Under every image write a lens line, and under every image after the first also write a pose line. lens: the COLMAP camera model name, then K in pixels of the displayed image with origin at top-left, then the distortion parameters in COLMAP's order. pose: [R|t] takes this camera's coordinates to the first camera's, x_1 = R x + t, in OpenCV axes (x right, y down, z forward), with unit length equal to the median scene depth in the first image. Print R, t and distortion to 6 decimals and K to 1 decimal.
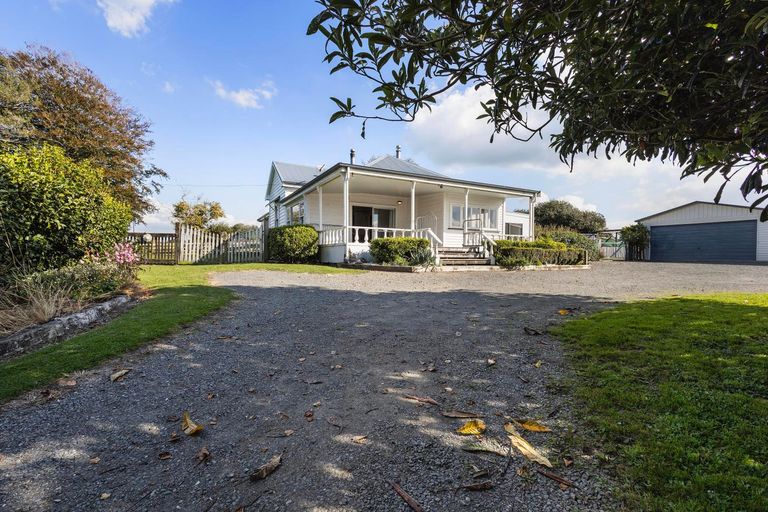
lens RADIAL K [[354.0, 0, 383.9], [0, 354.0, 252.0], [0, 0, 1]] dist [0.000876, 0.000246]
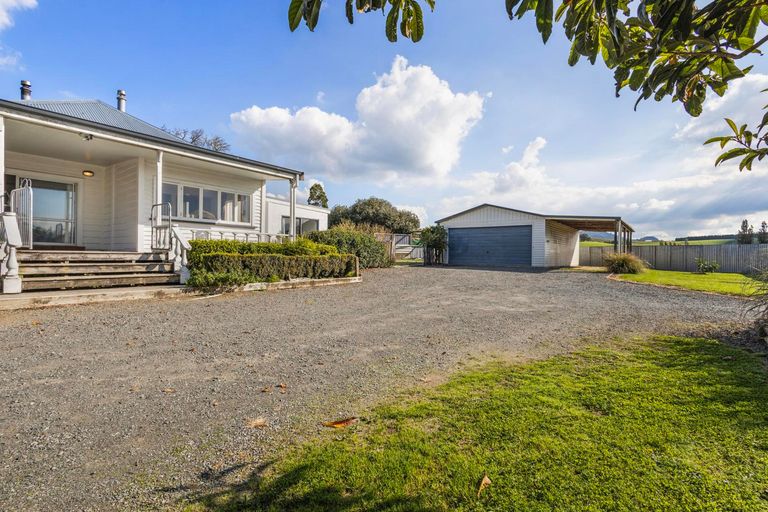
lens RADIAL K [[354.0, 0, 383.9], [0, 354.0, 252.0], [0, 0, 1]] dist [0.000876, 0.000246]
pose [[0.919621, 0.008898, 0.392707, 0.278619], [-0.012530, 0.999899, 0.006686, -0.017039], [-0.392608, -0.011070, 0.919639, 0.253321]]
